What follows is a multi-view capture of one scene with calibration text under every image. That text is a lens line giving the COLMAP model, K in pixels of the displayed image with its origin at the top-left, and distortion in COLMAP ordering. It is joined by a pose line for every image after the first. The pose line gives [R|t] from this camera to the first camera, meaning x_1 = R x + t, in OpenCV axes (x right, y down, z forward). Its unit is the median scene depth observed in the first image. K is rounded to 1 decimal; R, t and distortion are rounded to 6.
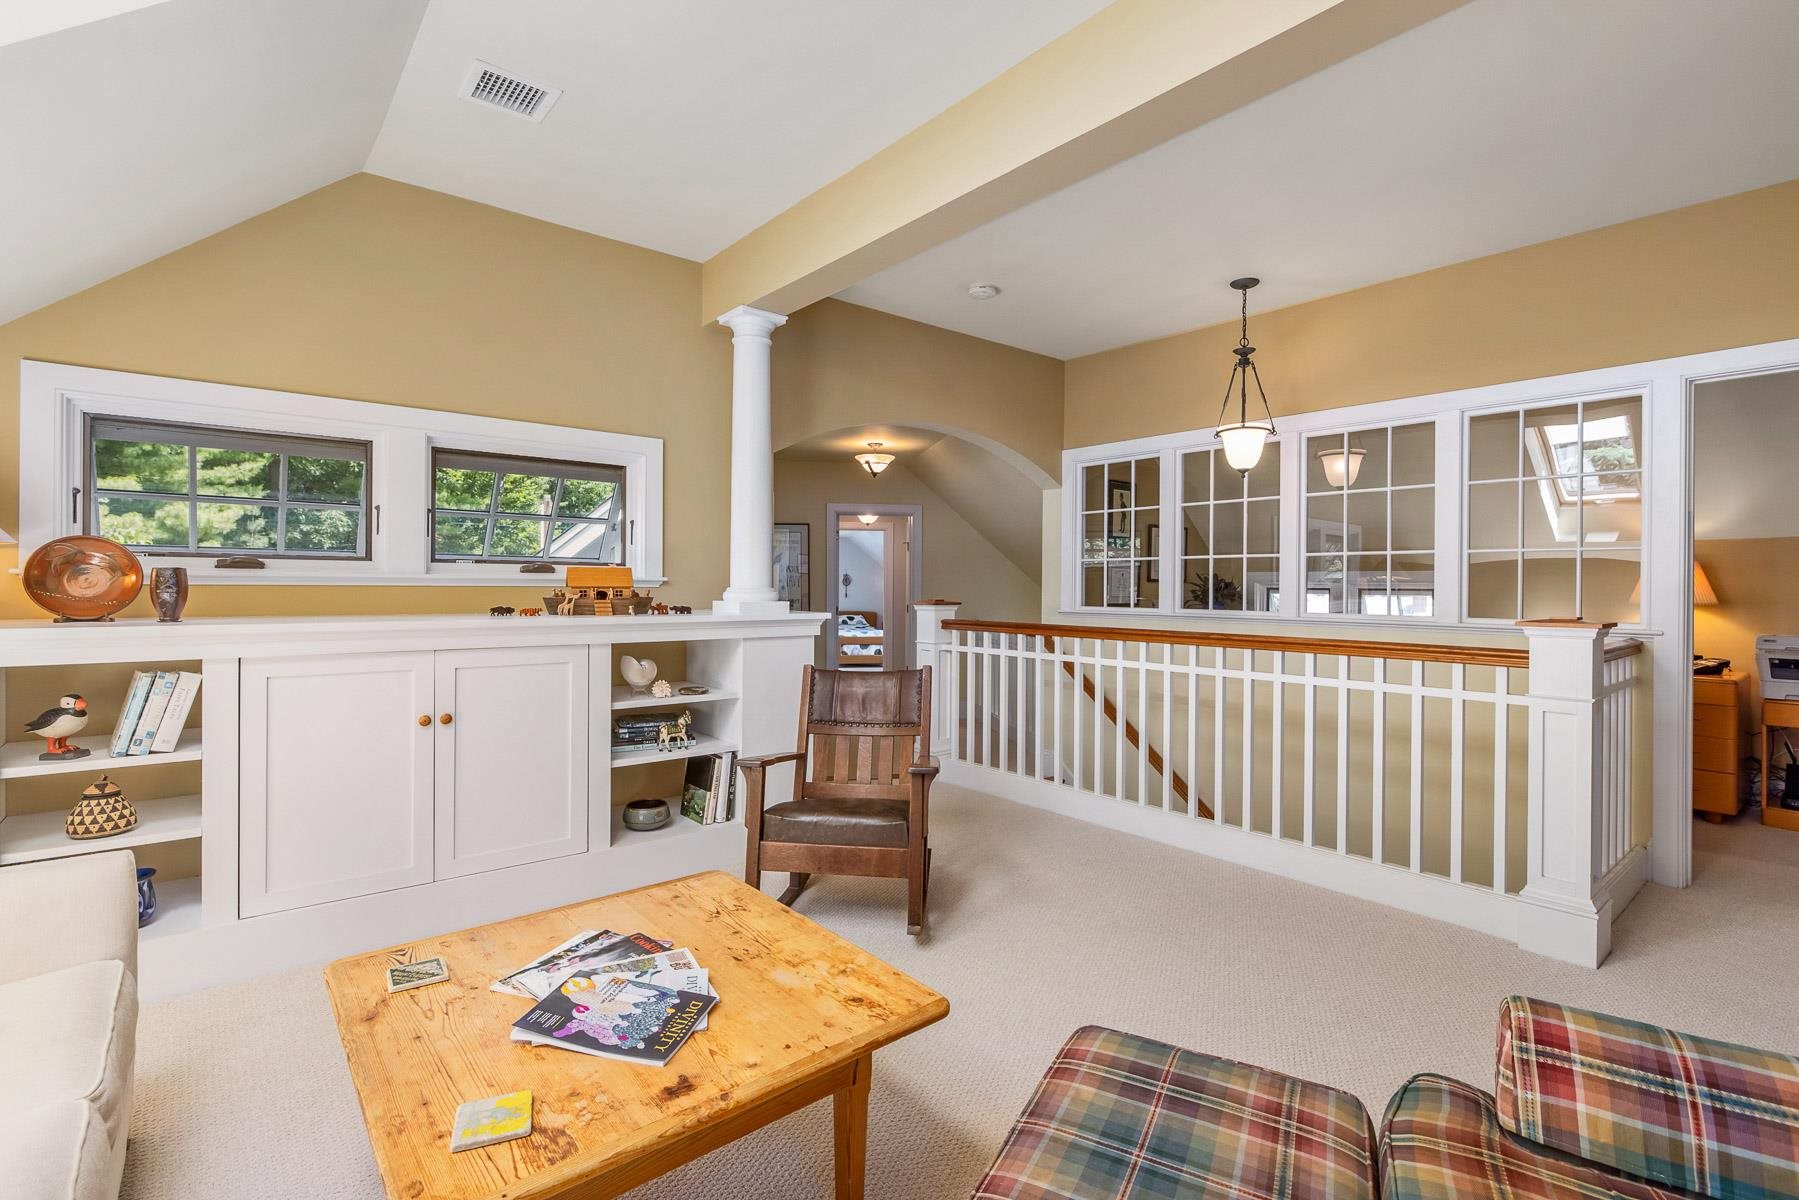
lens RADIAL K [[829.3, 0, 884.8], [0, 829.3, 596.4], [0, 0, 1]] dist [-0.013869, -0.000534]
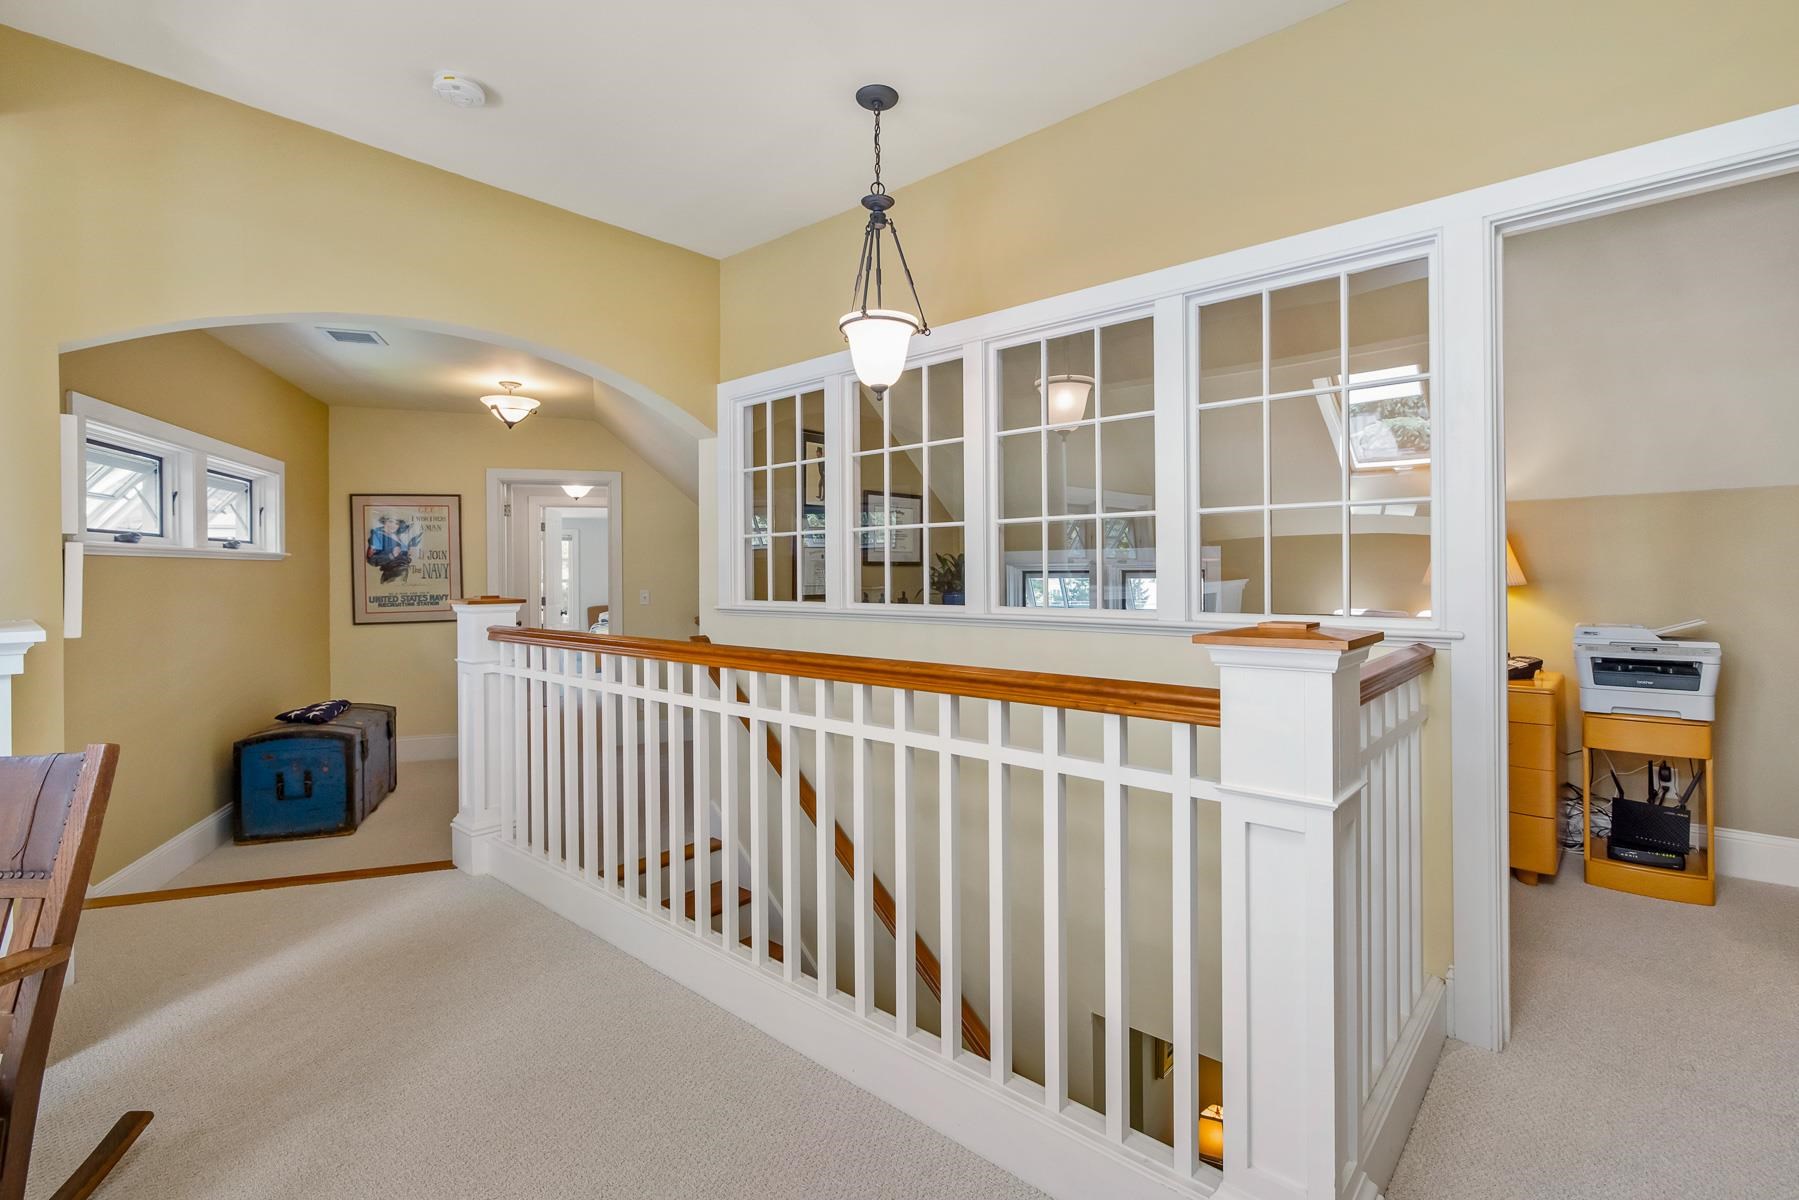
lens RADIAL K [[829.3, 0, 903.3], [0, 829.3, 588.6], [0, 0, 1]] dist [-0.013869, -0.000534]
pose [[0.986627, -0.016251, 0.162182, 0.329271], [0.015585, 0.999864, 0.005377, -0.000675], [-0.162247, -0.002777, 0.986746, 0.346174]]
